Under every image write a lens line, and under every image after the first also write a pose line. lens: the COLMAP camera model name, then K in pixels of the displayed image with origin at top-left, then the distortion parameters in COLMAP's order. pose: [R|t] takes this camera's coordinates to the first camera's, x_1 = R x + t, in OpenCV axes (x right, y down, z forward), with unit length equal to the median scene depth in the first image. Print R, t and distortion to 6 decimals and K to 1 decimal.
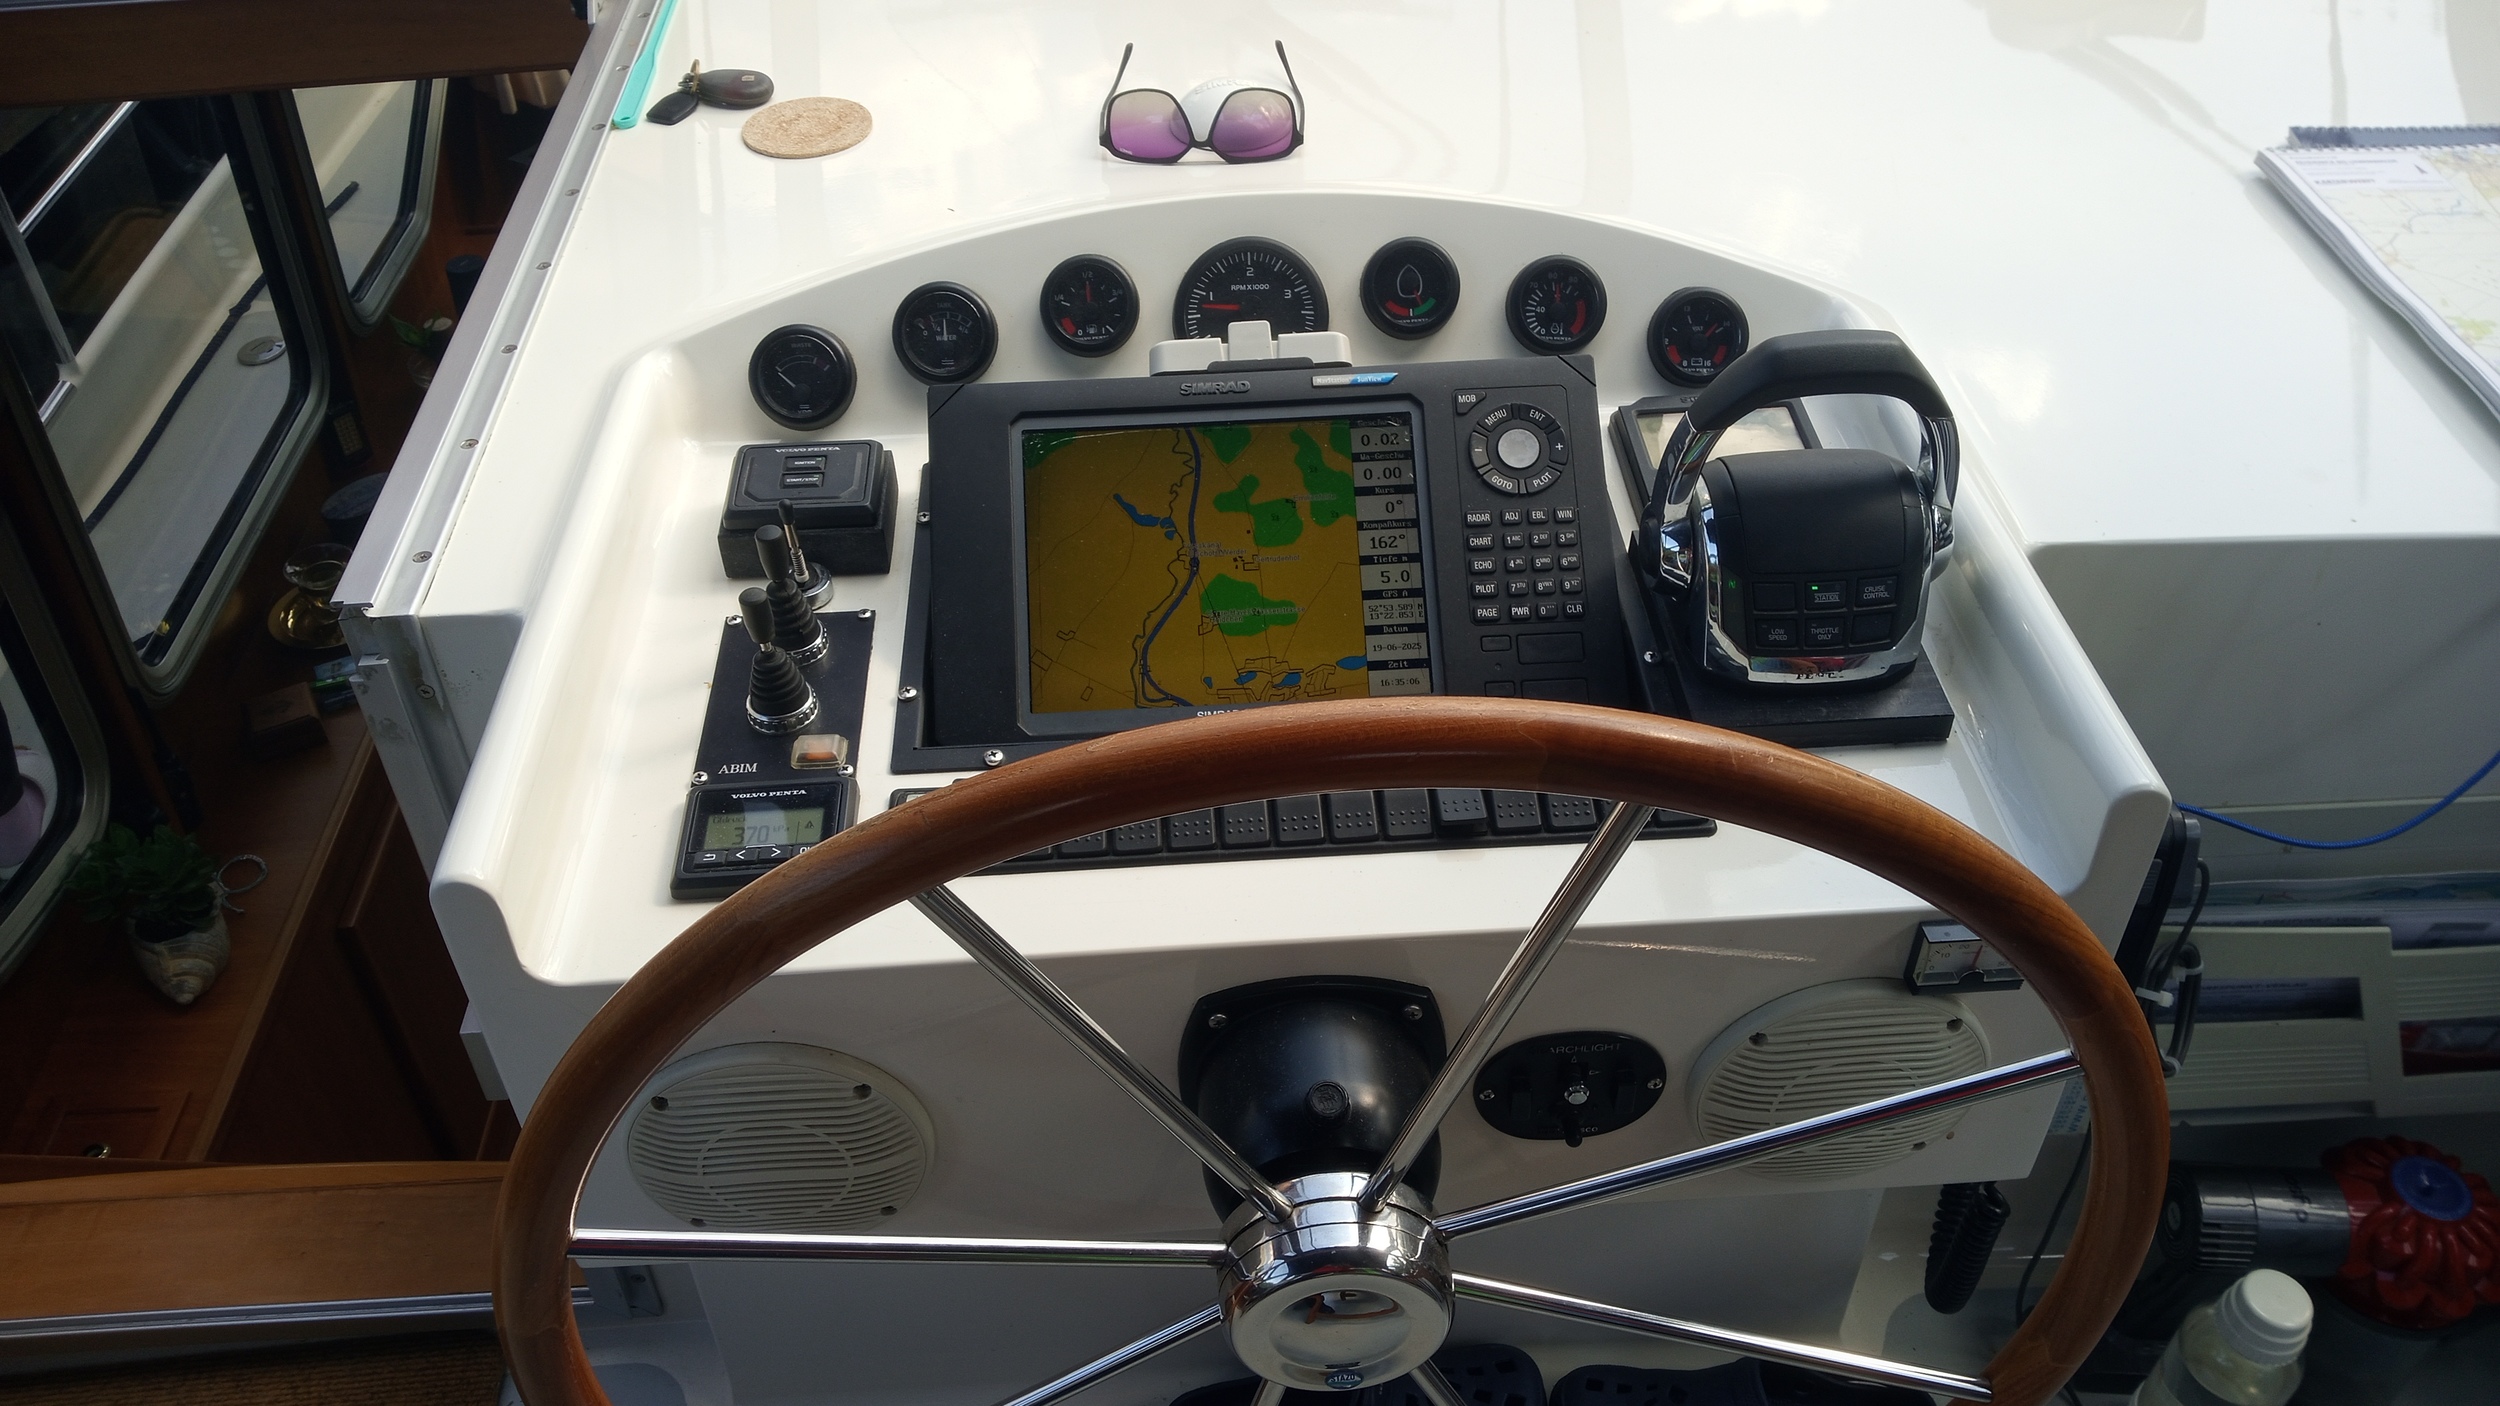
lens RADIAL K [[2087.8, 0, 1250.0], [0, 2087.8, 703.0], [0, 0, 1]] dist [0.067423, -0.155254]
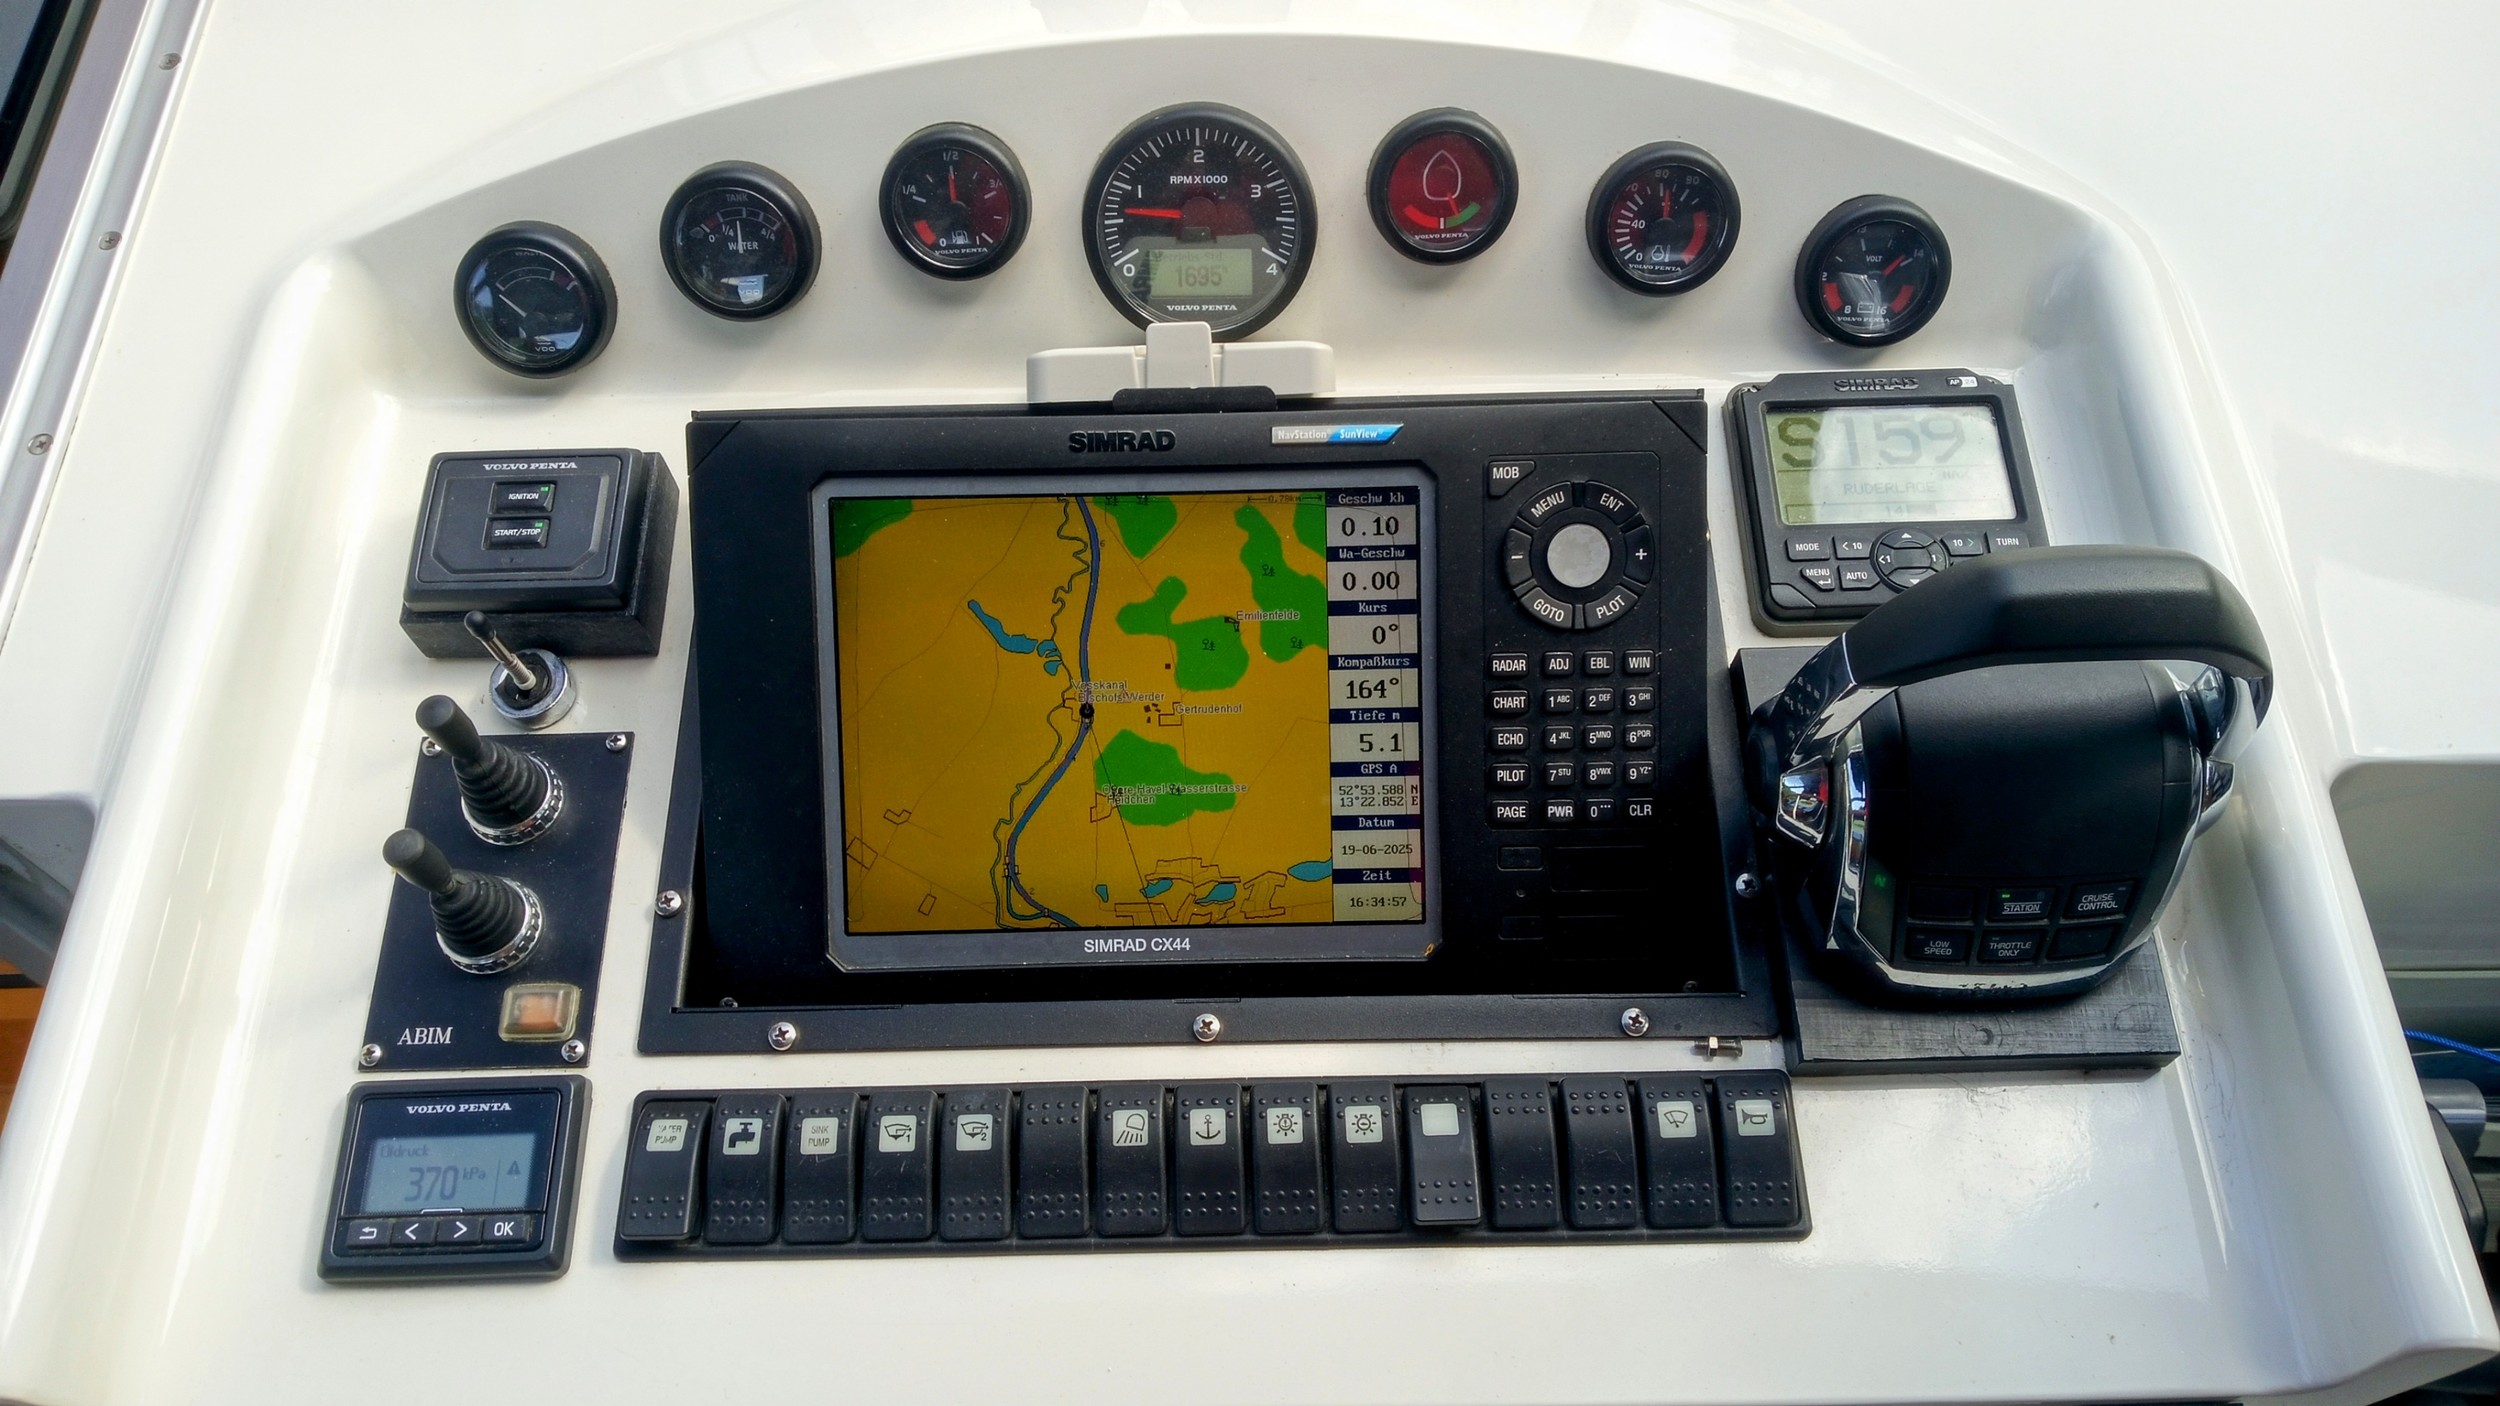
lens RADIAL K [[2087.8, 0, 1250.0], [0, 2087.8, 703.0], [0, 0, 1]] dist [0.067423, -0.155254]
pose [[0.999044, 0.037582, -0.022316, 0.041492], [-0.027462, 0.936933, 0.348429, -0.307254], [0.034003, -0.347483, 0.937069, 0.363558]]
